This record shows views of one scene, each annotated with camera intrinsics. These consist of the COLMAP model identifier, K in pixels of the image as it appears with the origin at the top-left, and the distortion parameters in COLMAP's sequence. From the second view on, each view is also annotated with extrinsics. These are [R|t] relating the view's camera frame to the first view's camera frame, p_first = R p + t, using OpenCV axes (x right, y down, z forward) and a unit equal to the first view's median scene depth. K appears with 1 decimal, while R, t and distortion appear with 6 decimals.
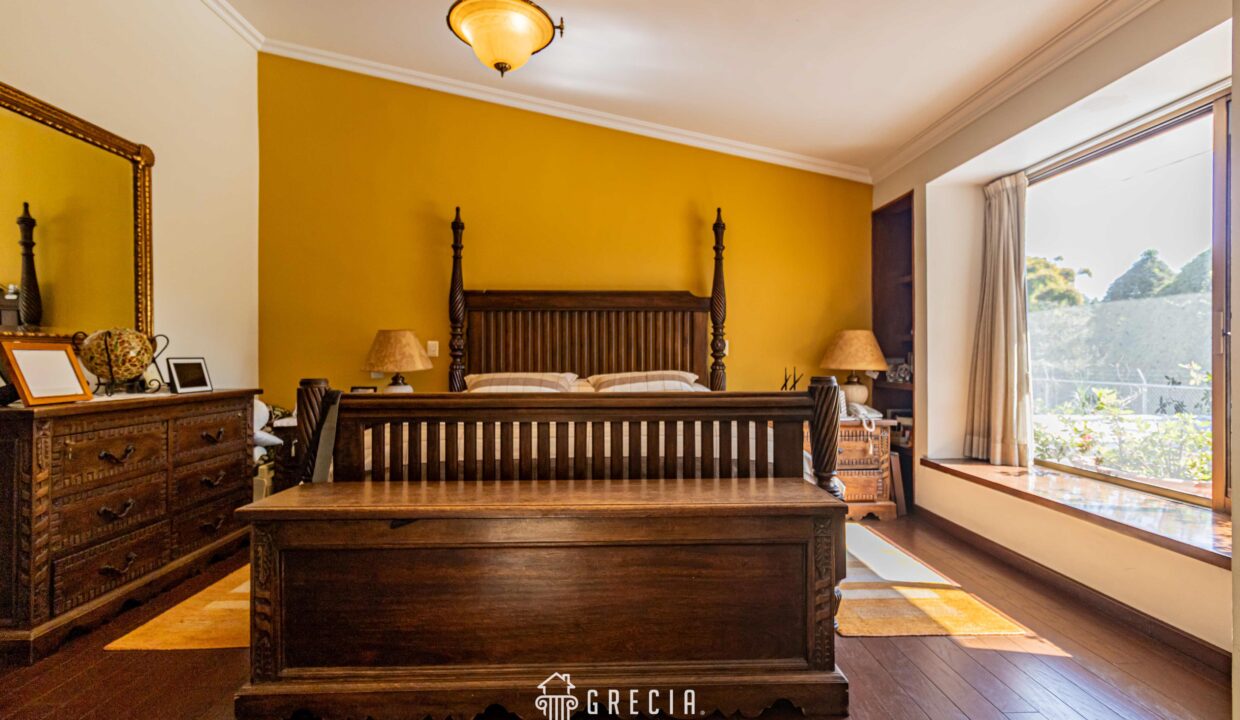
lens RADIAL K [[584.0, 0, 620.0], [0, 584.0, 360.0], [0, 0, 1]] dist [0.009478, -0.000358]
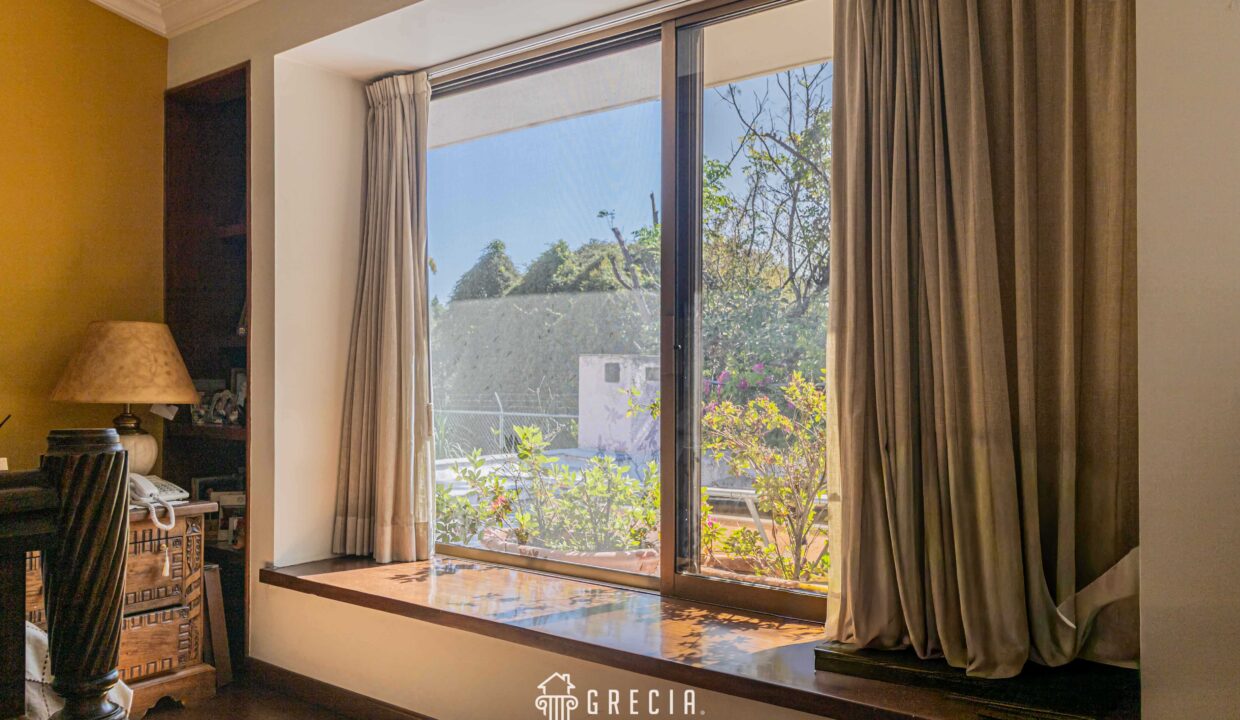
lens RADIAL K [[960.9, 0, 620.0], [0, 960.9, 360.0], [0, 0, 1]] dist [-0.002468, 0.003545]
pose [[0.638197, 0.015639, 0.769714, 0.052138], [0.000943, 0.999777, -0.021095, -0.002220], [-0.769873, 0.014189, 0.638040, 0.199841]]
